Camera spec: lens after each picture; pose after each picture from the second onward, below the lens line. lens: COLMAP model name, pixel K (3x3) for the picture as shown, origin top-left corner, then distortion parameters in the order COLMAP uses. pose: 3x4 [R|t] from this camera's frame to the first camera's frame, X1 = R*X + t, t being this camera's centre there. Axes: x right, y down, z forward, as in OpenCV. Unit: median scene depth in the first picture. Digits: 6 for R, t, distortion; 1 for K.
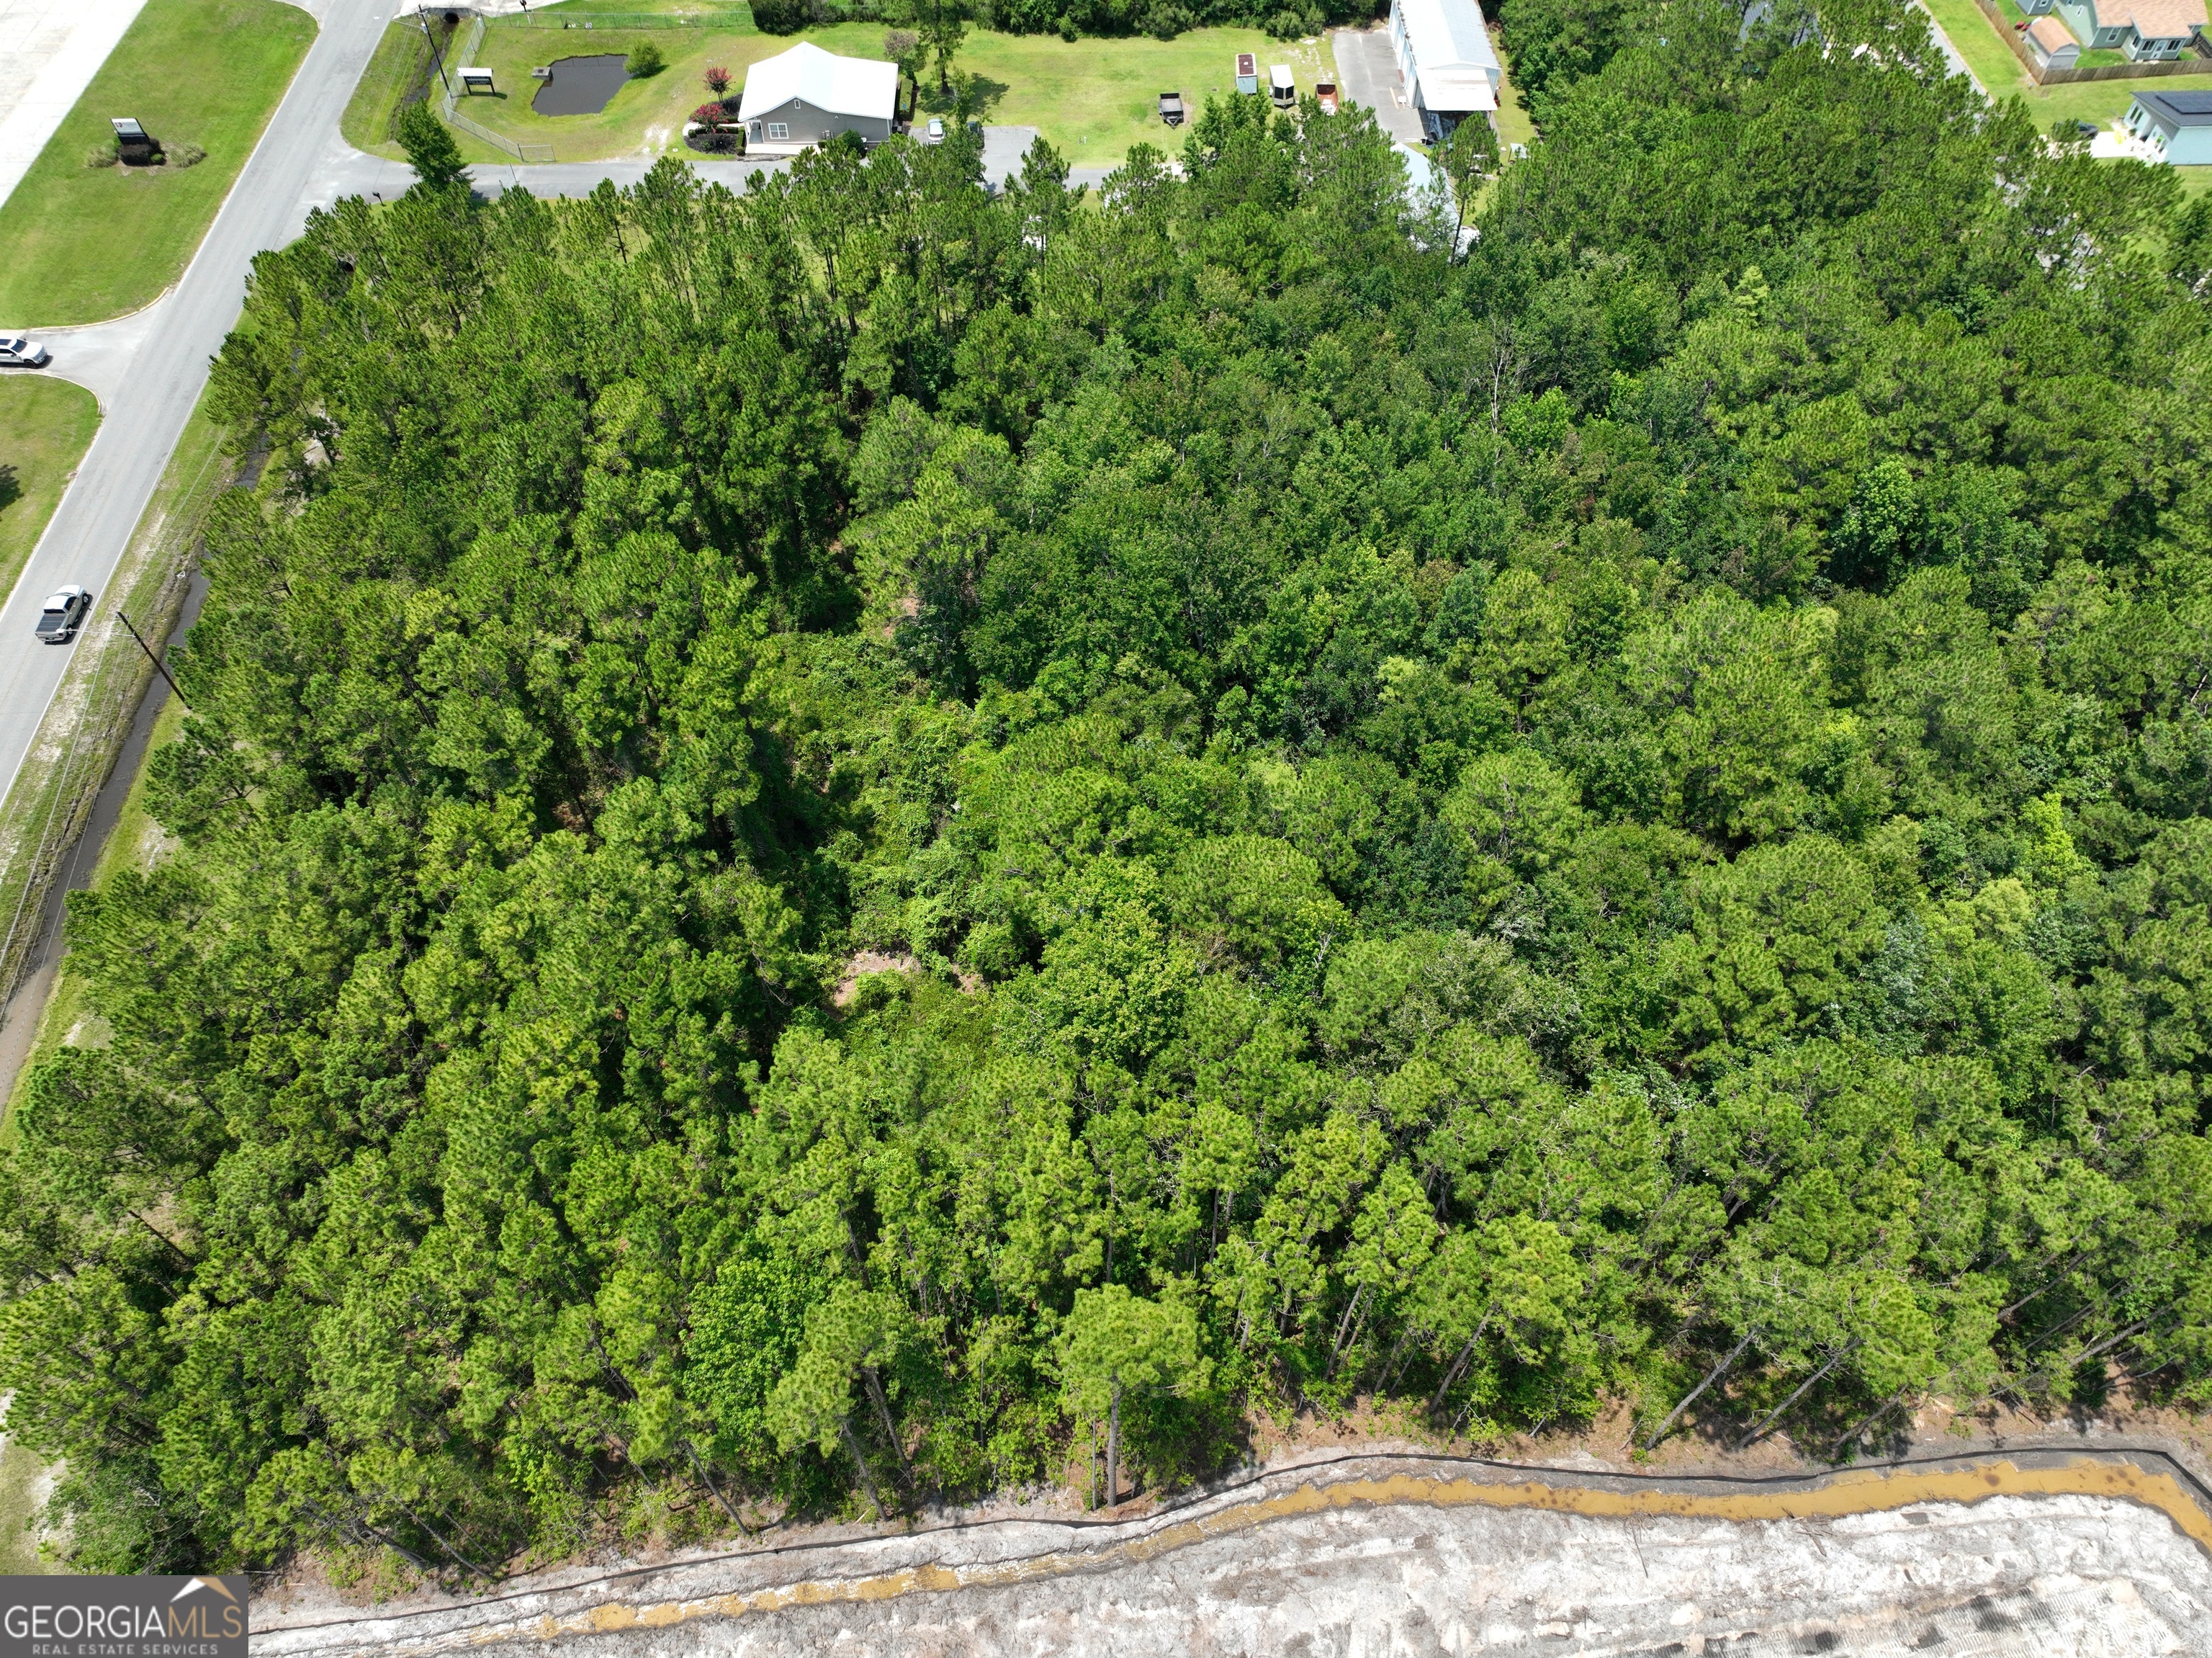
lens RADIAL K [[1555.9, 0, 1107.3], [0, 1555.9, 821.8], [0, 0, 1]] dist [-0.005593, 0.024940]
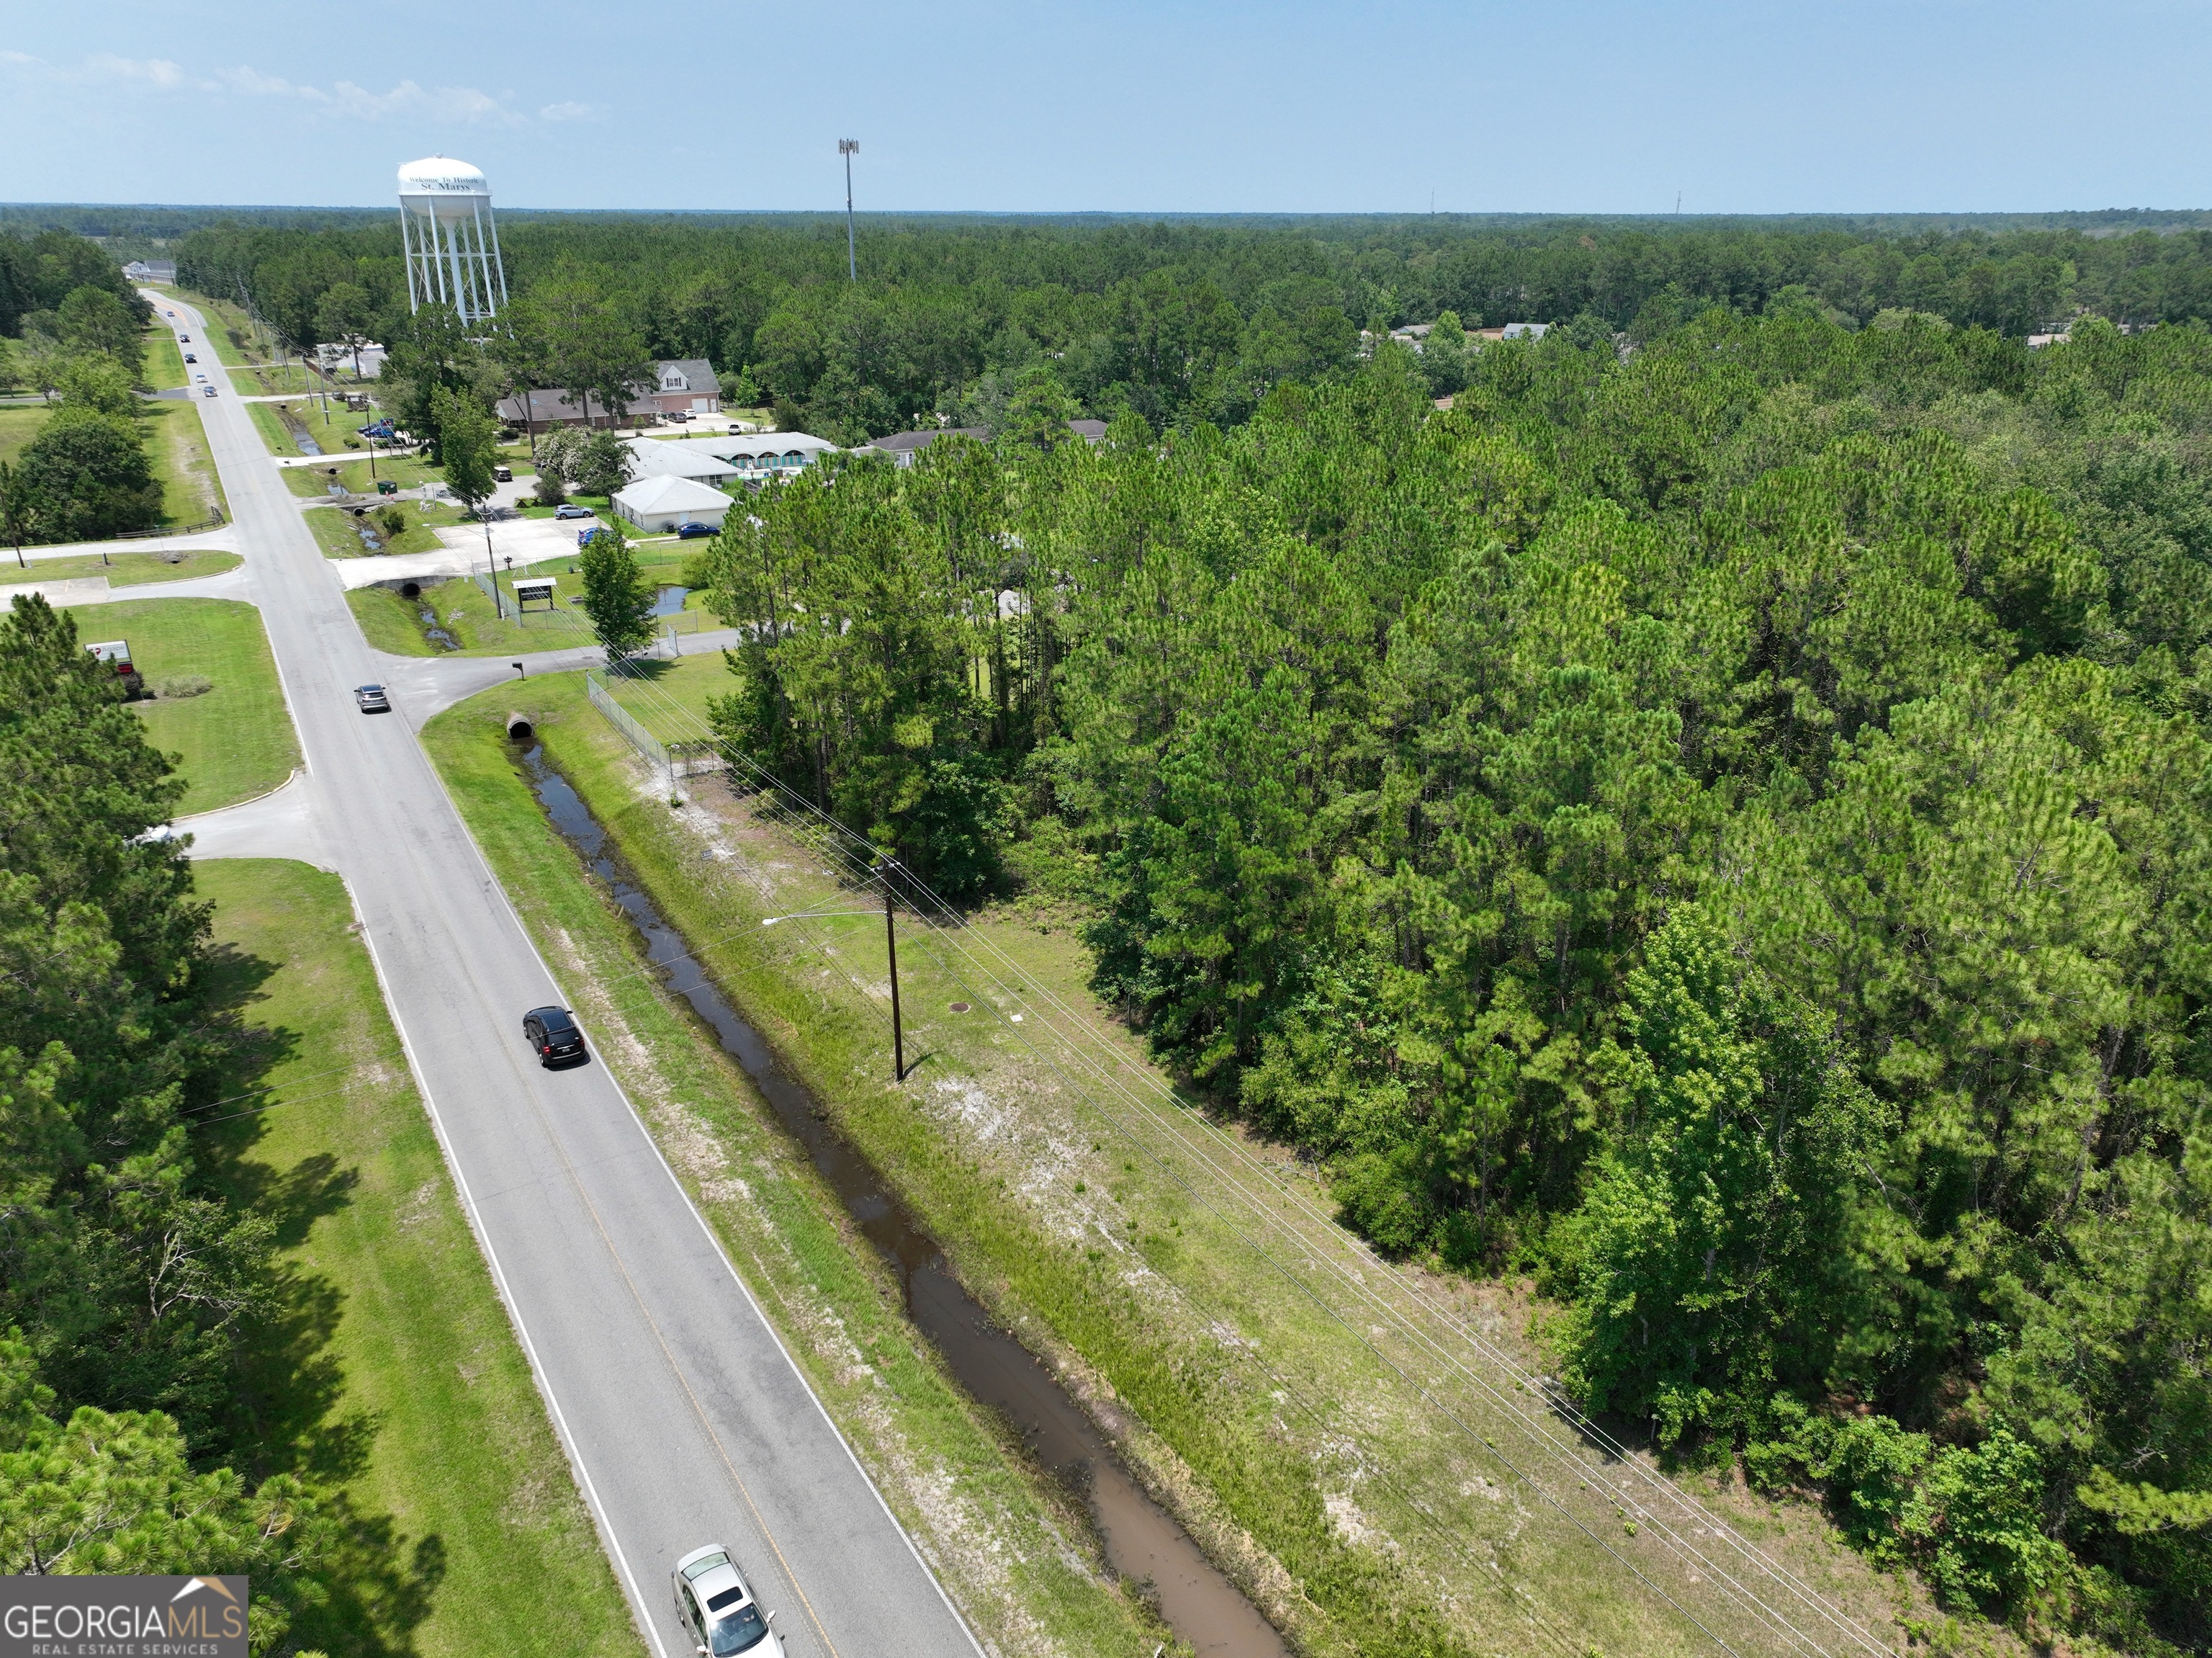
lens RADIAL K [[1555.9, 0, 1106.5], [0, 1555.9, 830.2], [0, 0, 1]] dist [-0.005593, 0.024940]
pose [[0.881655, -0.176816, 0.437516, -0.822372], [0.375407, 0.824575, -0.423256, 0.127673], [-0.285927, 0.537412, 0.793369, 0.537159]]
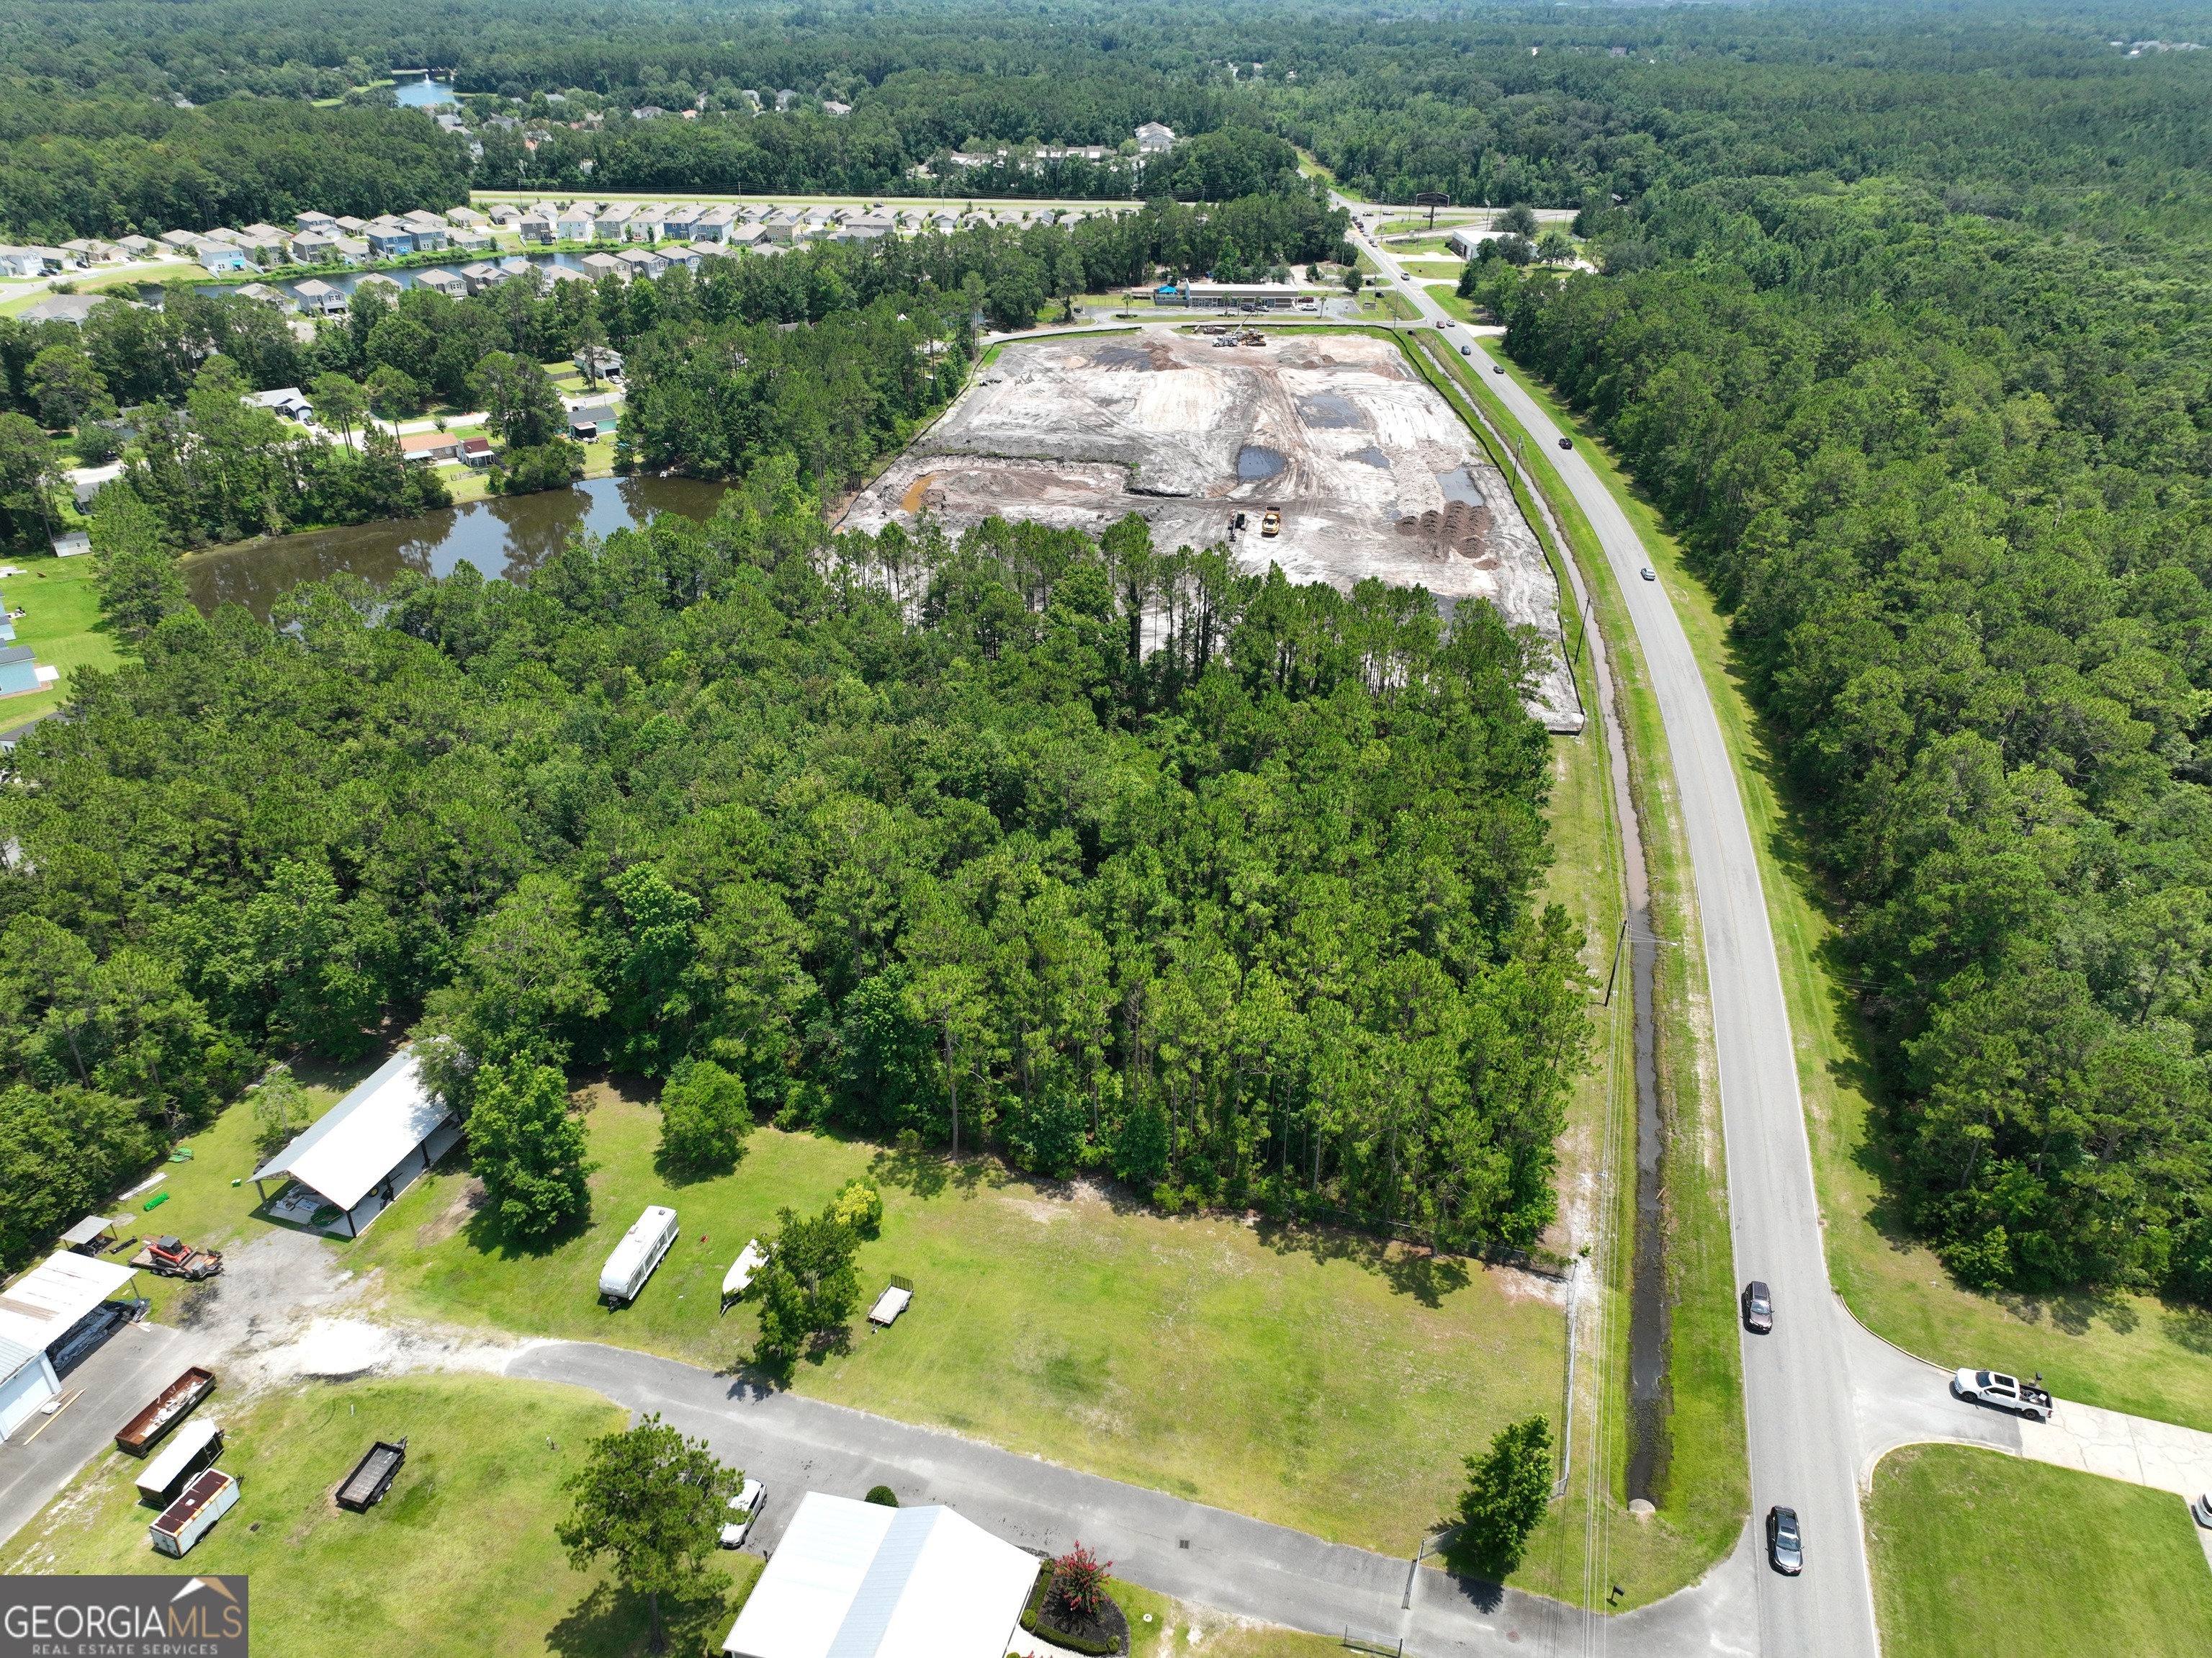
lens RADIAL K [[1555.9, 0, 1103.3], [0, 1555.9, 828.1], [0, 0, 1]] dist [-0.005593, 0.024940]
pose [[-0.944078, -0.179422, 0.276631, -0.573142], [0.249566, 0.159463, 0.955138, -1.621635], [-0.215486, 0.970762, -0.105768, 1.189102]]
